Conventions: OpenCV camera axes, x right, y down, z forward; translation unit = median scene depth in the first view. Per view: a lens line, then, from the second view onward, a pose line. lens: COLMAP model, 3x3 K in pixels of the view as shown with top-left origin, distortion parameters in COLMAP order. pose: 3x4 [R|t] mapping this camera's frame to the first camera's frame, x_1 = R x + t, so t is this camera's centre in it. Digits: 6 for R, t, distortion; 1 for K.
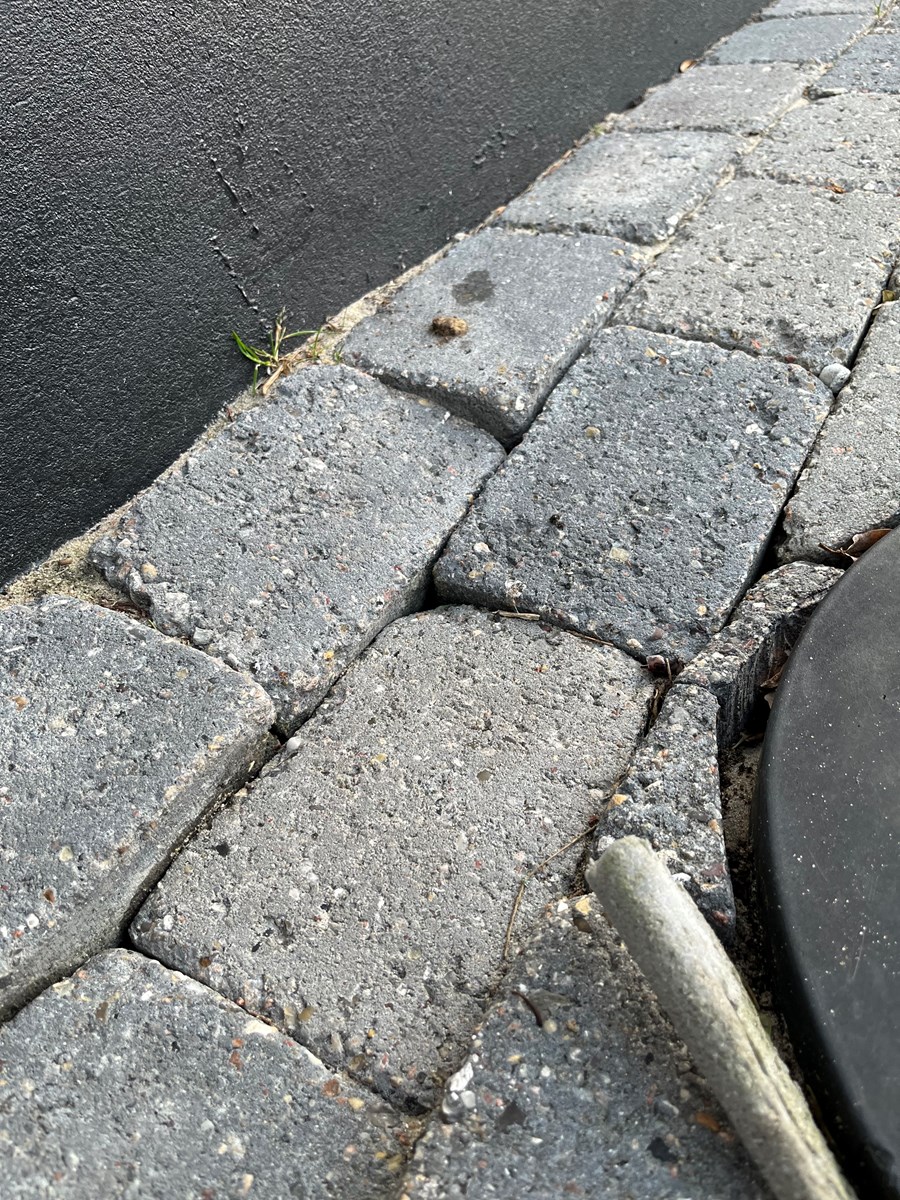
lens RADIAL K [[878.2, 0, 478.1], [0, 878.2, 598.8], [0, 0, 1]] dist [0.048400, -0.055176]
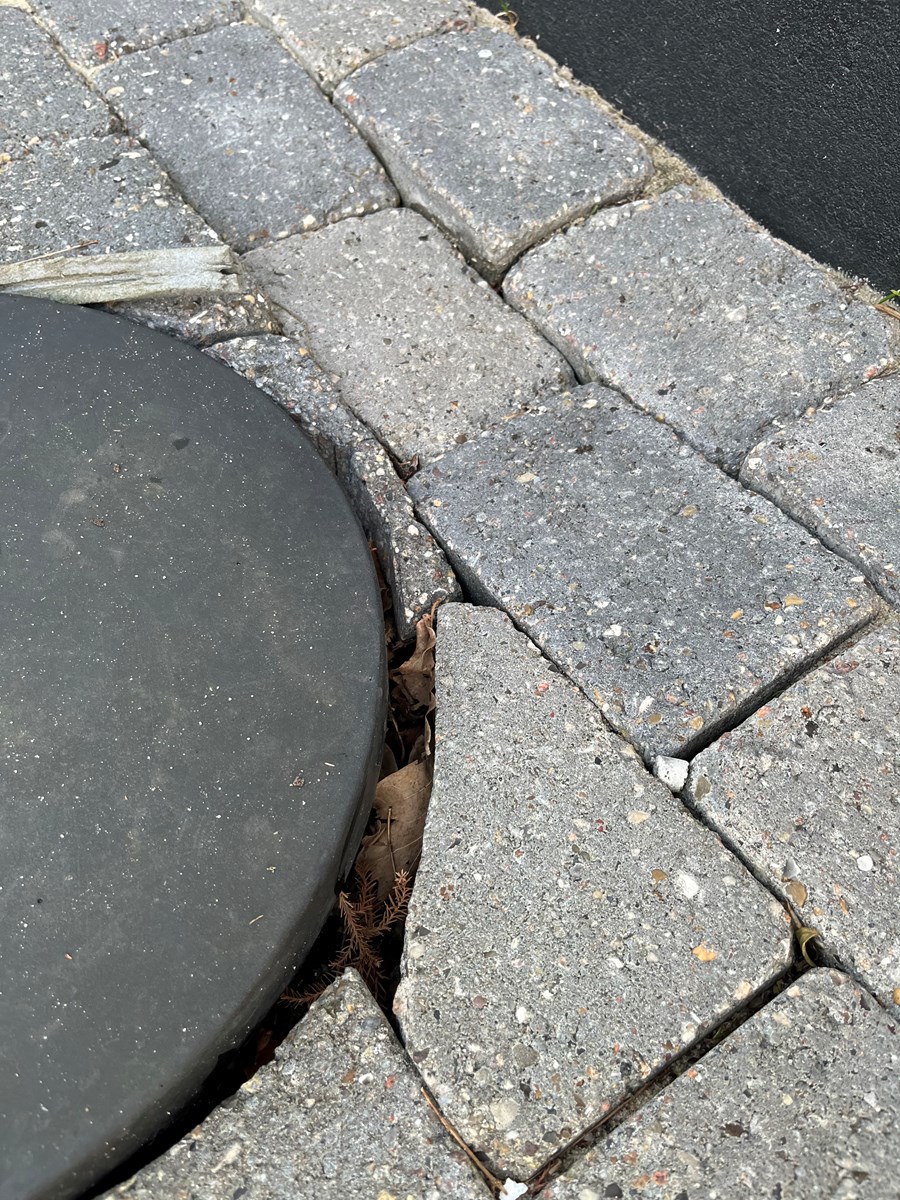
lens RADIAL K [[929.9, 0, 449.5], [0, 929.9, 599.7], [0, 0, 1]] dist [0.022423, -0.003715]
pose [[-0.430779, 0.792528, -0.431659, 0.800029], [-0.628617, 0.079677, 0.773622, -0.851113], [0.647511, 0.604609, 0.463873, 0.479344]]
